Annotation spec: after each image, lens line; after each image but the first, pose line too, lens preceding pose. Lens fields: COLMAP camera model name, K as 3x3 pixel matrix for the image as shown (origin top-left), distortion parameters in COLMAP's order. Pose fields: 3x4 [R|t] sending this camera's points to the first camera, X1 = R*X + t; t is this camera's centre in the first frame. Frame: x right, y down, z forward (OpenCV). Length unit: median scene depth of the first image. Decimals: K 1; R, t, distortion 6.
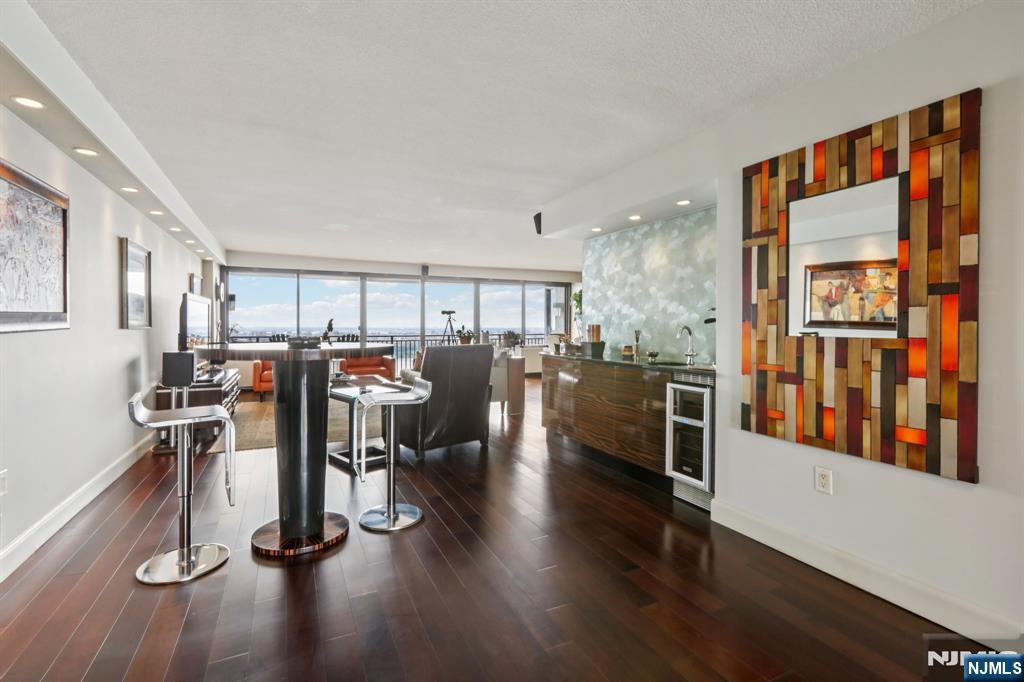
lens RADIAL K [[460.3, 0, 510.4], [0, 460.3, 335.0], [0, 0, 1]] dist [-0.000416, -0.000048]
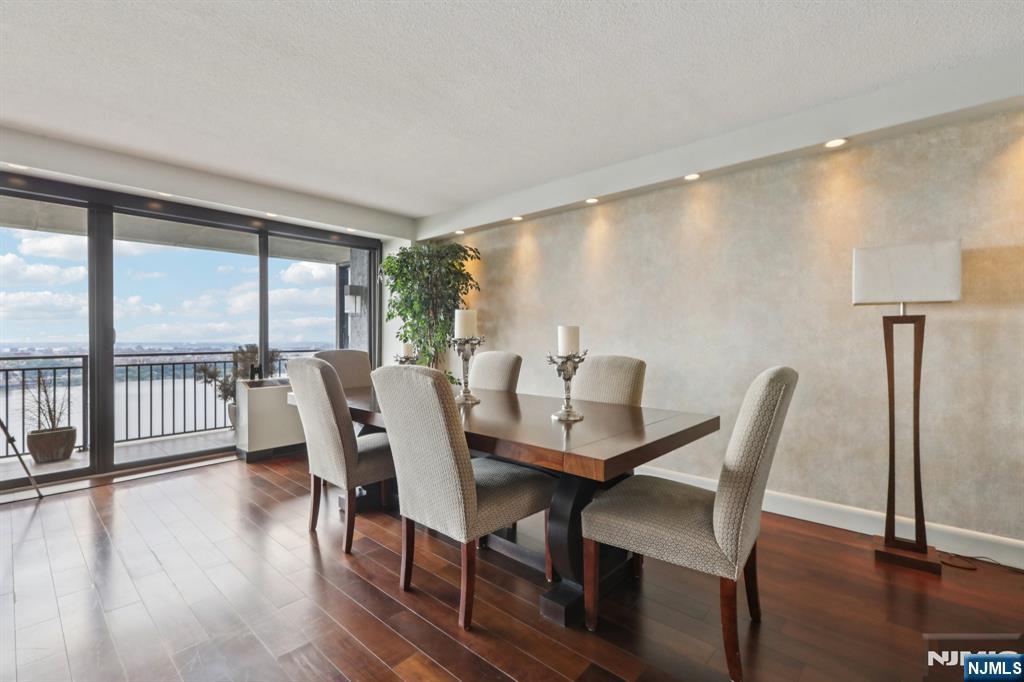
lens RADIAL K [[470.1, 0, 512.0], [0, 470.1, 341.0], [0, 0, 1]] dist [0.000497, 0.000301]
pose [[0.933683, -0.006966, 0.358033, 0.148624], [0.012216, 0.999848, -0.012402, -0.006819], [-0.357892, 0.015954, 0.933627, 0.908096]]
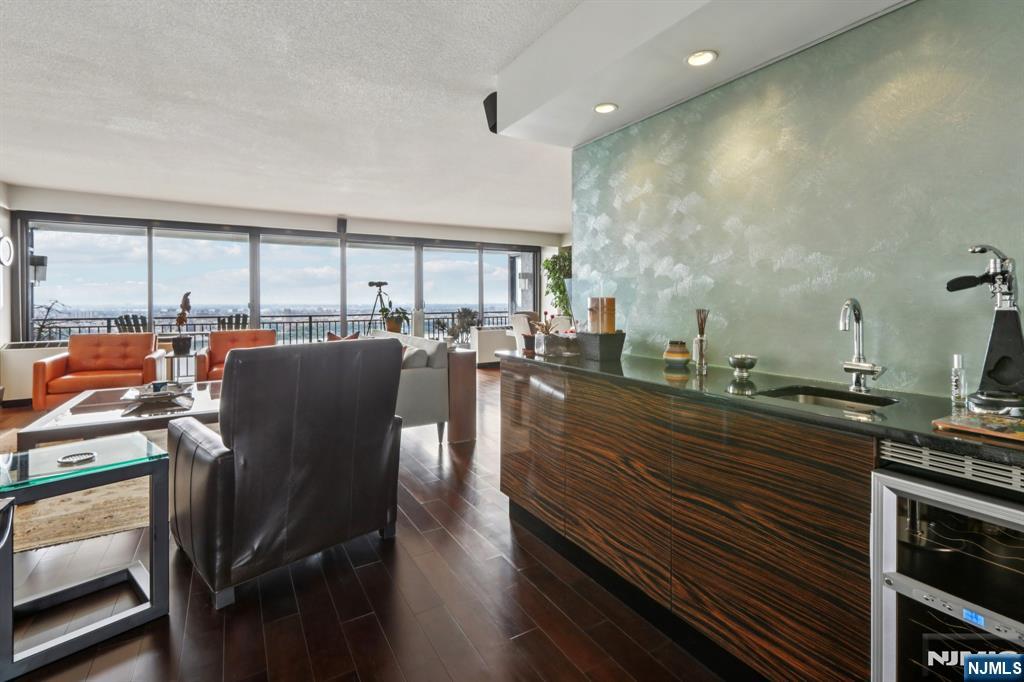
lens RADIAL K [[470.1, 0, 513.1], [0, 470.1, 303.8], [0, 0, 1]] dist [-0.000504, -0.000090]
pose [[0.996613, -0.005231, 0.082069, 0.029965], [0.006507, 0.999862, -0.015293, -0.006236], [-0.081978, 0.015775, 0.996509, 0.351978]]
